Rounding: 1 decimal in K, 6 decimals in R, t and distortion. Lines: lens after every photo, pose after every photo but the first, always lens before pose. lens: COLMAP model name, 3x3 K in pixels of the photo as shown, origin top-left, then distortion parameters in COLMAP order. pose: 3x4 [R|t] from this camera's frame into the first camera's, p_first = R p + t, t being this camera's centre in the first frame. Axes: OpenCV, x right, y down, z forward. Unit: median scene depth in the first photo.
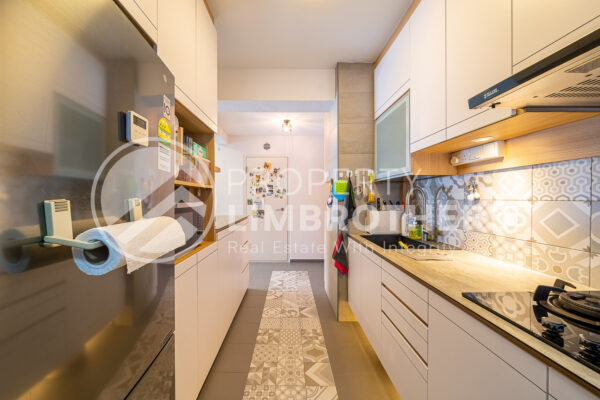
lens RADIAL K [[214.4, 0, 299.5], [0, 214.4, 199.5], [0, 0, 1]] dist [-0.001646, -0.000154]
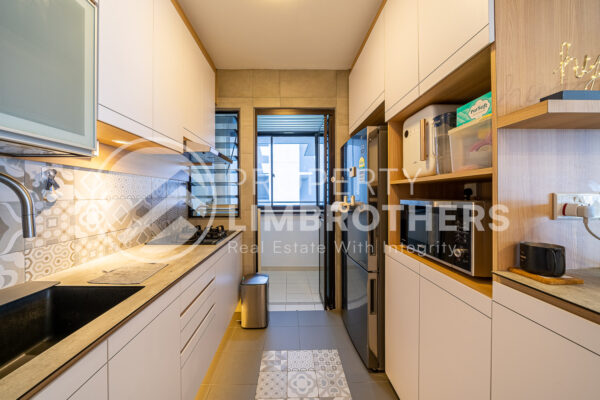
lens RADIAL K [[214.4, 0, 295.7], [0, 214.4, 194.9], [0, 0, 1]] dist [-0.001646, -0.000154]
pose [[-0.999754, 0.013560, 0.017568, -0.022484], [0.013659, 0.999891, 0.005524, -0.010882], [-0.017491, 0.005763, -0.999830, 1.875538]]
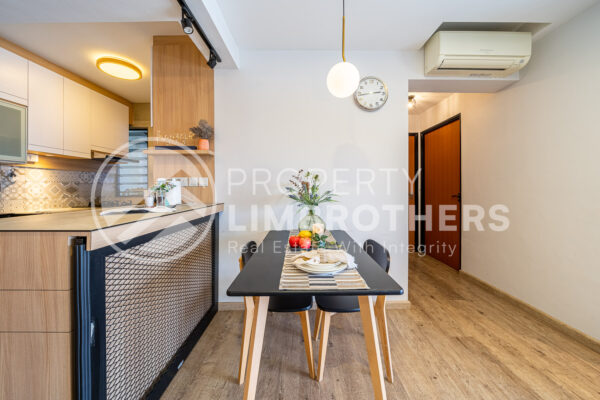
lens RADIAL K [[214.4, 0, 294.6], [0, 214.4, 190.0], [0, 0, 1]] dist [-0.001646, -0.000154]
pose [[-0.999027, 0.002224, 0.044041, -1.689512], [0.002922, 0.999871, 0.015783, 0.055260], [-0.044000, 0.015896, -0.998905, 2.889364]]
